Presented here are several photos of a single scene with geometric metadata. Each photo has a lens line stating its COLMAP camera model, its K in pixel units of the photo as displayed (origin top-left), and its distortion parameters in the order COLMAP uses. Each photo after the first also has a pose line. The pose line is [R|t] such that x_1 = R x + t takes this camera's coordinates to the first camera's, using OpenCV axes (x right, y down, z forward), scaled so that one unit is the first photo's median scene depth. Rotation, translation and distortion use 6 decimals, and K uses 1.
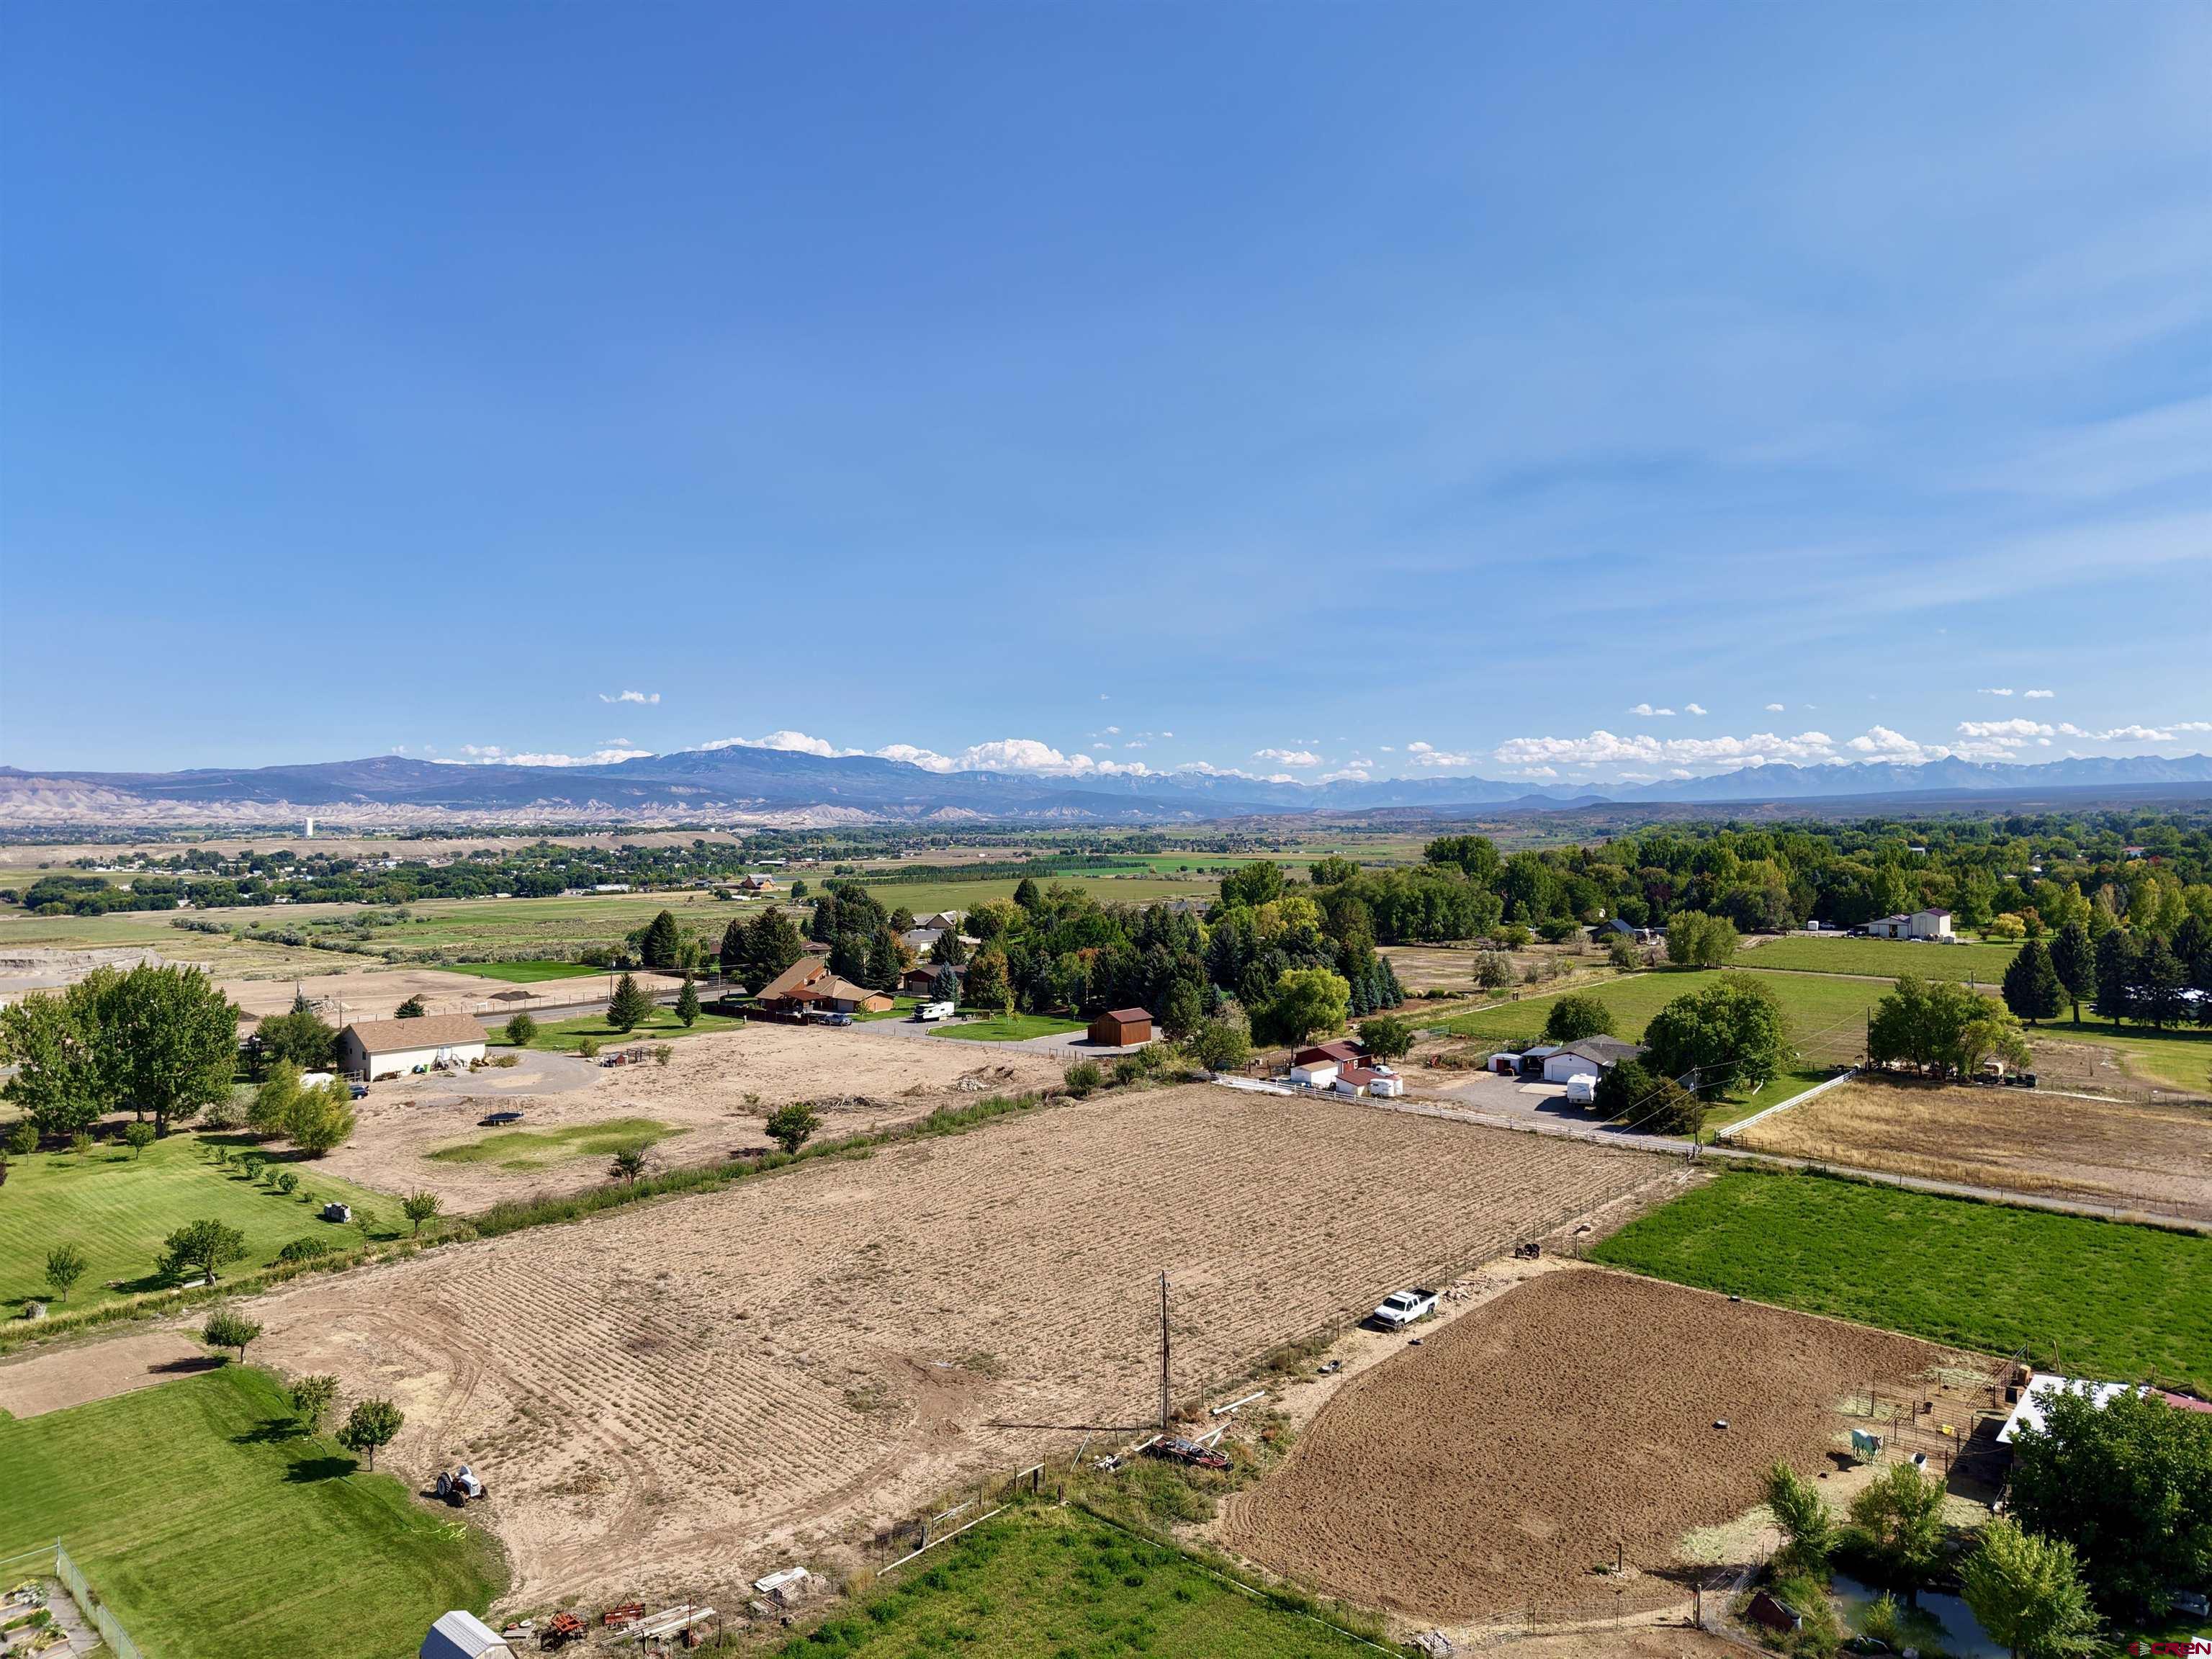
lens RADIAL K [[1480.6, 0, 1108.5], [0, 1480.6, 817.9], [0, 0, 1]] dist [0.024042, -0.021676]
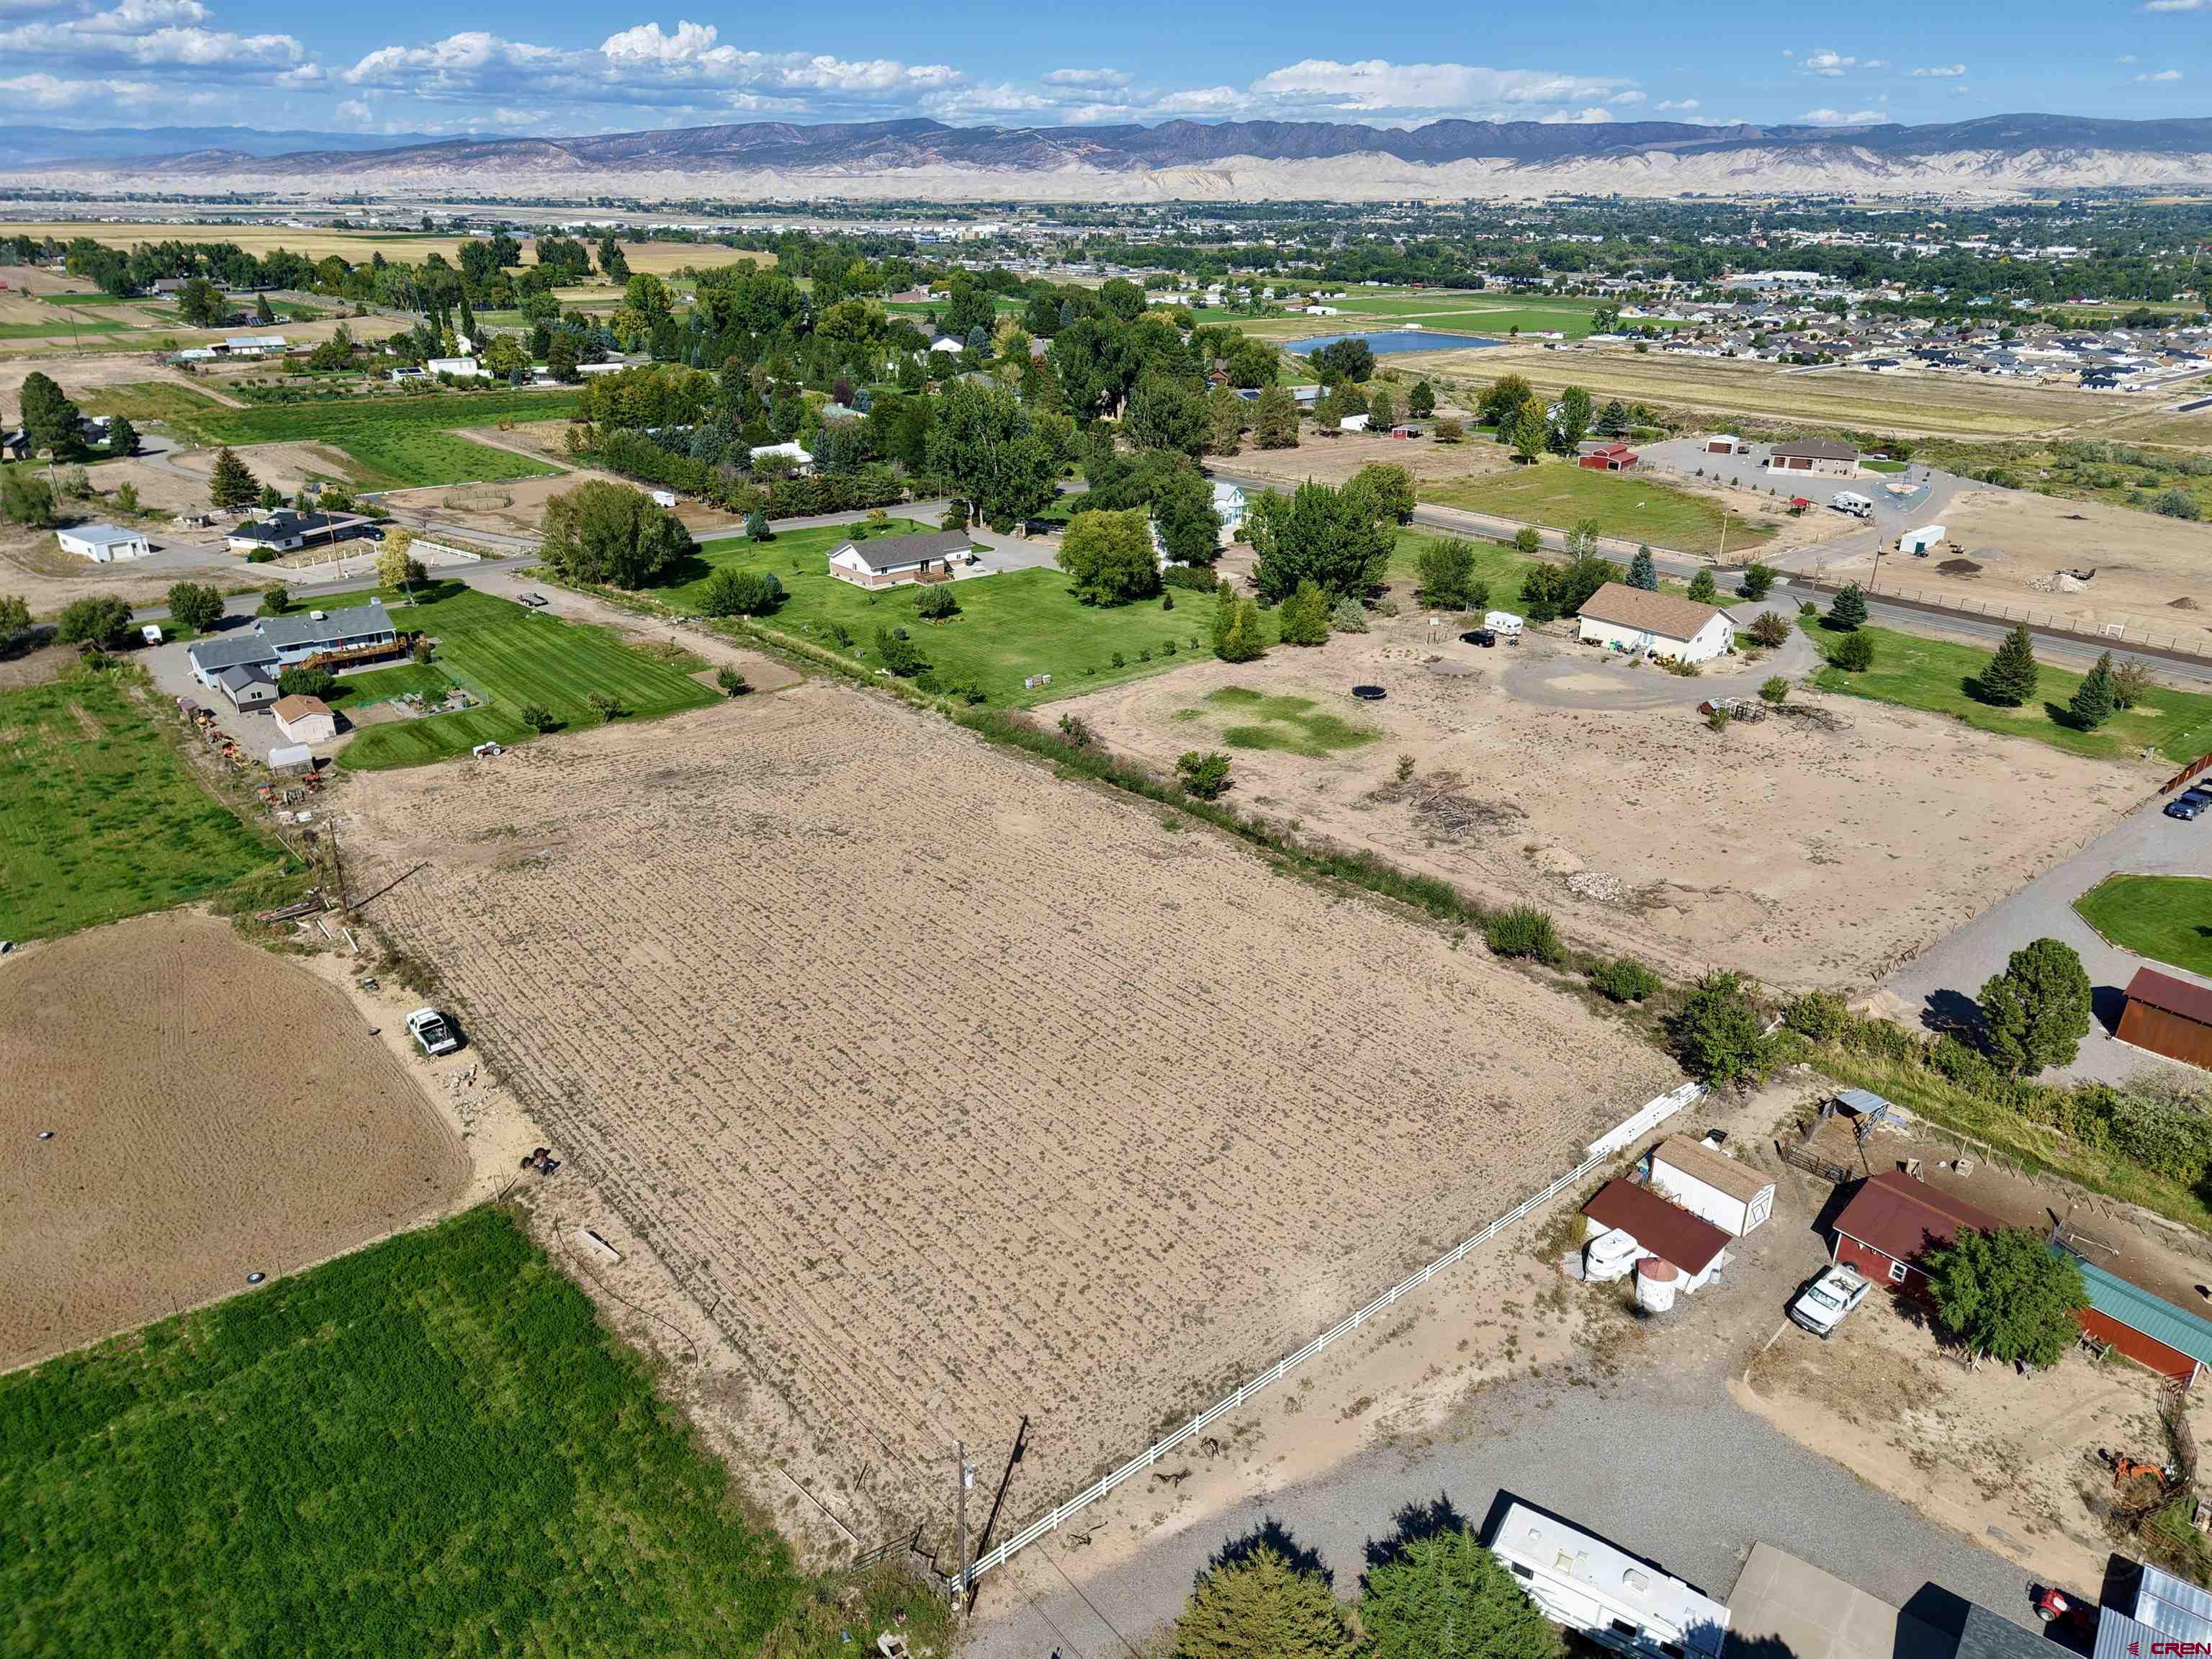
lens RADIAL K [[1480.6, 0, 1096.3], [0, 1480.6, 832.3], [0, 0, 1]] dist [0.024042, -0.021676]
pose [[-0.153936, 0.393568, -0.906315, 0.518251], [-0.005490, 0.916893, 0.399094, -0.105085], [0.988065, 0.066410, -0.138983, 0.821801]]
